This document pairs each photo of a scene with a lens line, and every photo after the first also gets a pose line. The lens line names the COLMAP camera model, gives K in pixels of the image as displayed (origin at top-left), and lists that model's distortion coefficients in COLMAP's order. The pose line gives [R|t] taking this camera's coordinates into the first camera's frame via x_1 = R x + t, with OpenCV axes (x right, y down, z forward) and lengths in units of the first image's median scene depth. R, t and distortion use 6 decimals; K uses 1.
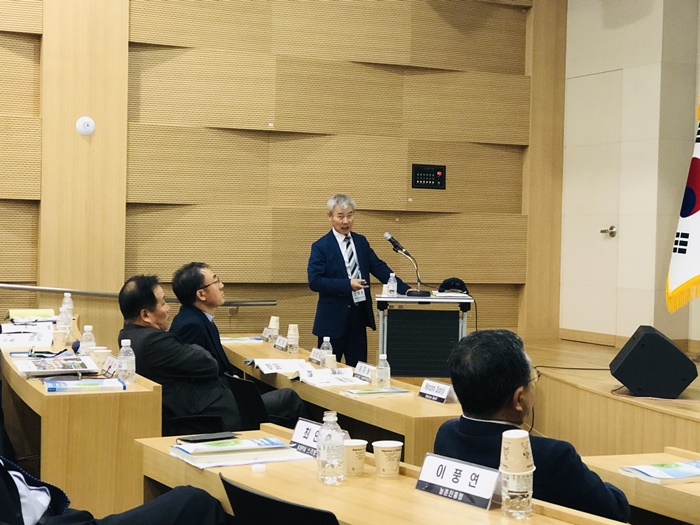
lens RADIAL K [[1298.0, 0, 353.6], [0, 1298.0, 254.9], [0, 0, 1]] dist [0.109104, 0.000000]
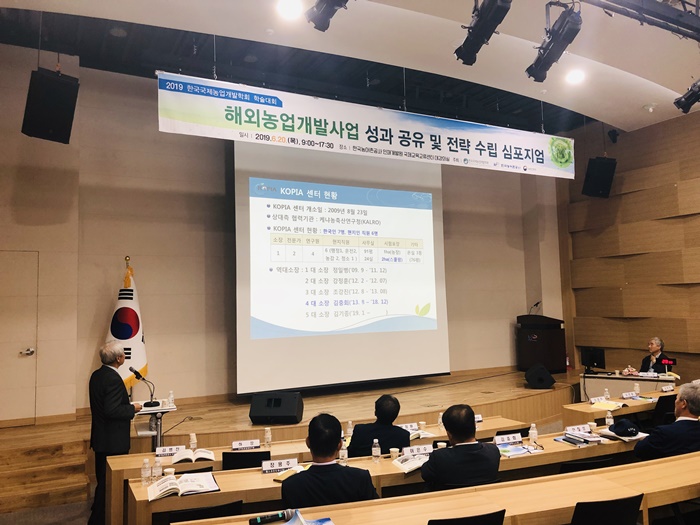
lens RADIAL K [[574.2, 0, 345.6], [0, 574.2, 256.8], [0, 0, 1]] dist [0.011301, 0.004169]
pose [[-0.044339, 0.064428, 0.996937, -0.575460], [0.038910, 0.997272, -0.062719, -0.080867], [-0.998259, 0.036010, -0.046725, 0.701128]]
